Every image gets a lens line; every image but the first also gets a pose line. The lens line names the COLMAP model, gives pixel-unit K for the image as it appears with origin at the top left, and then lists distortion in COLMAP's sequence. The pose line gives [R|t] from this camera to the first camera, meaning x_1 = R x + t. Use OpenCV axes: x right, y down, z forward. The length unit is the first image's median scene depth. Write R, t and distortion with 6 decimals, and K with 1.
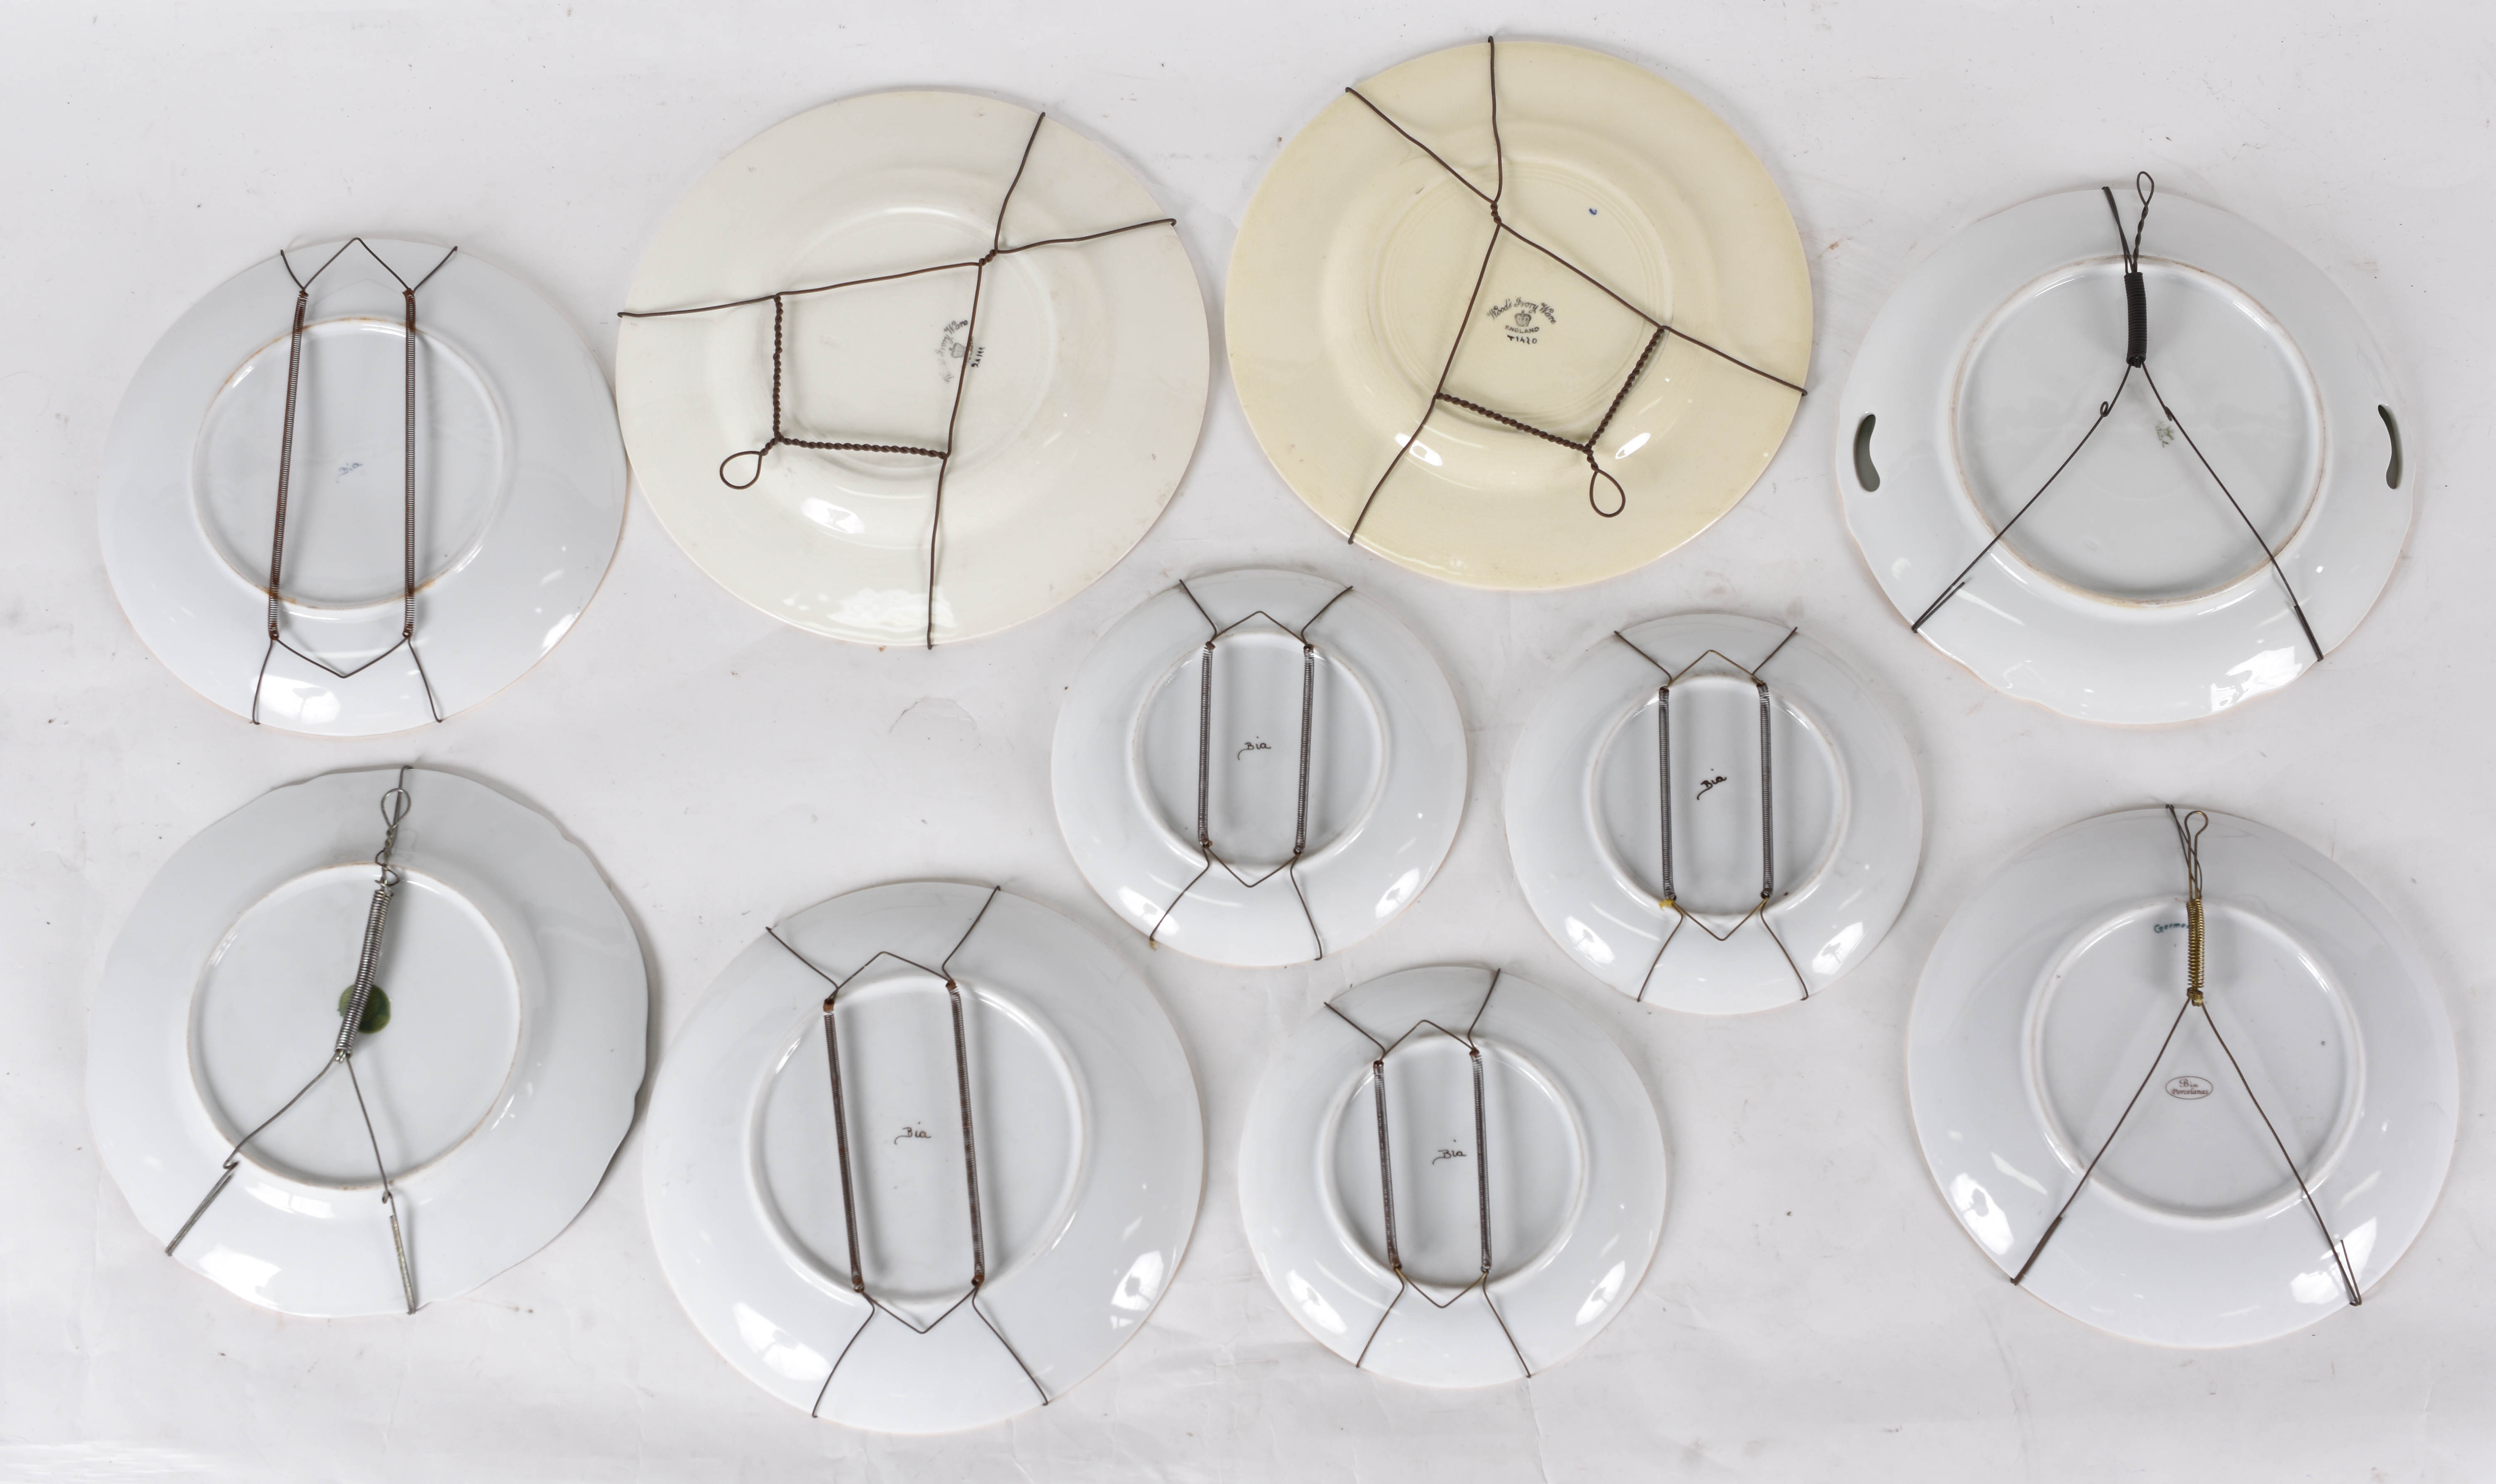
lens RADIAL K [[3763.9, 0, 1248.0], [0, 3763.9, 742.0], [0, 0, 1]] dist [0.004433, 0.001902]
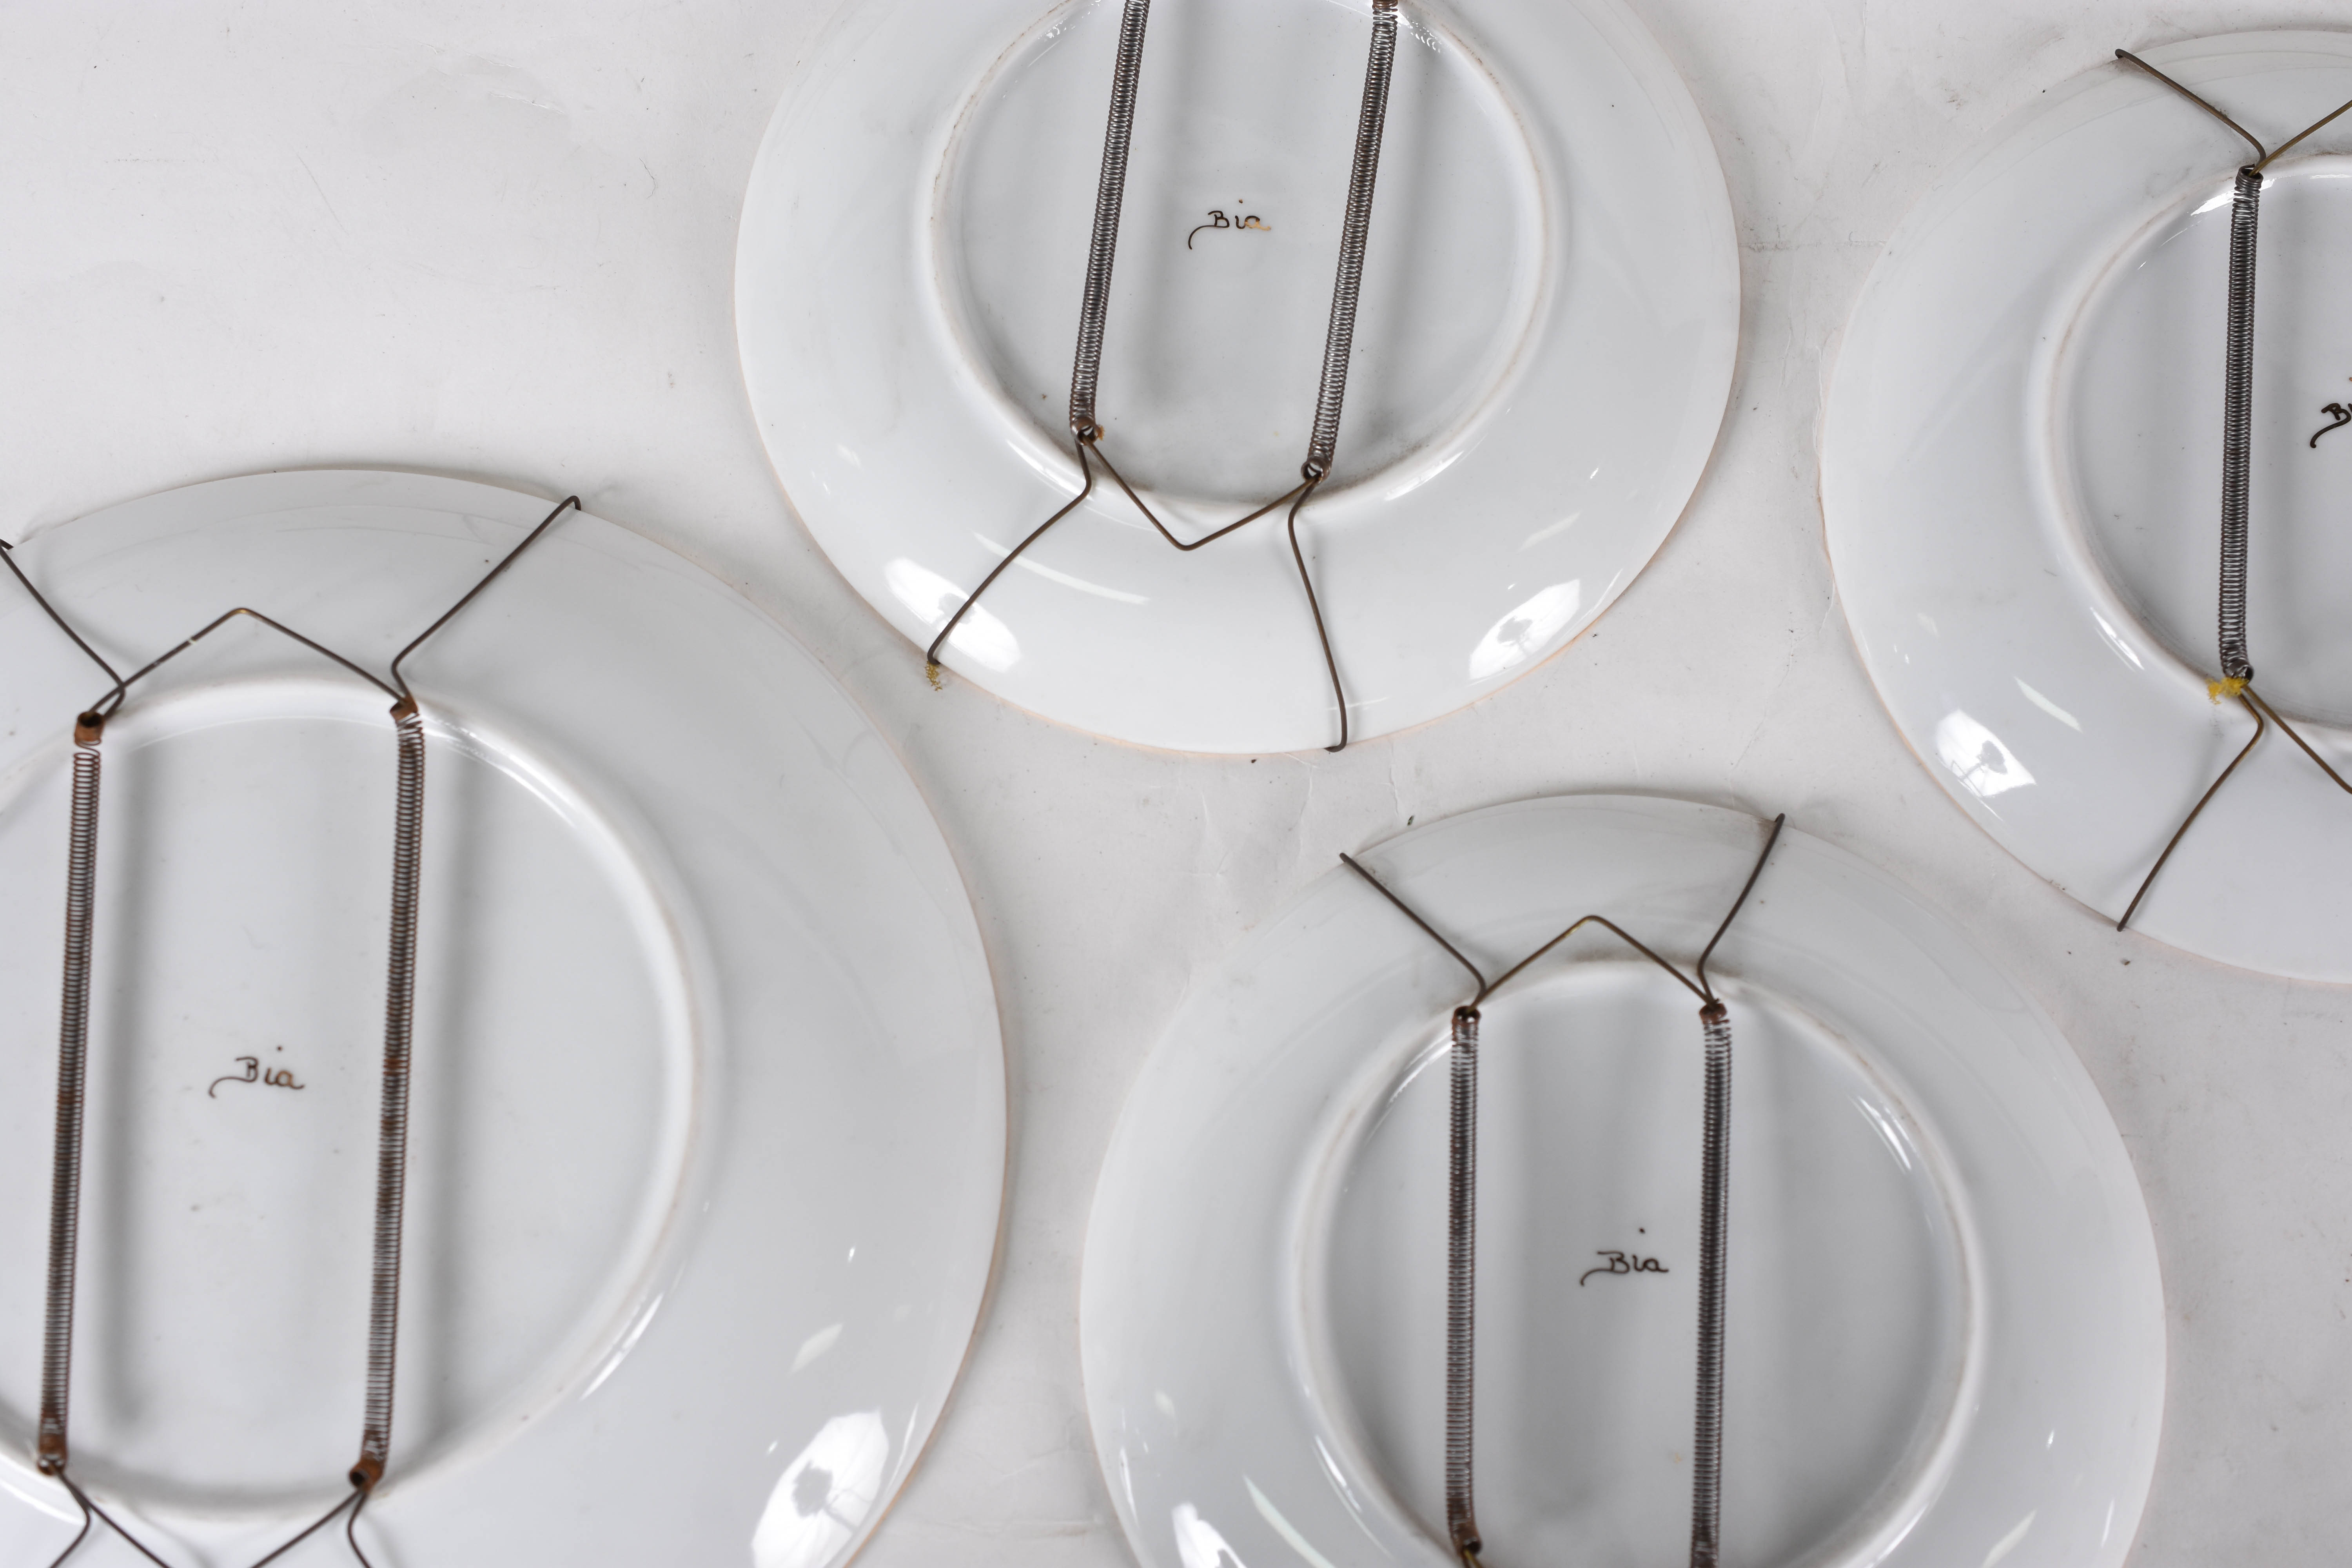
lens RADIAL K [[3982.5, 0, 1176.0], [0, 3982.5, 784.0], [0, 0, 1]] dist [0.014340, 0.000575]
pose [[0.995098, 0.097858, -0.014302, 0.007977], [-0.097711, 0.995158, 0.010612, 0.058400], [0.015271, -0.009162, 0.999841, 0.568890]]
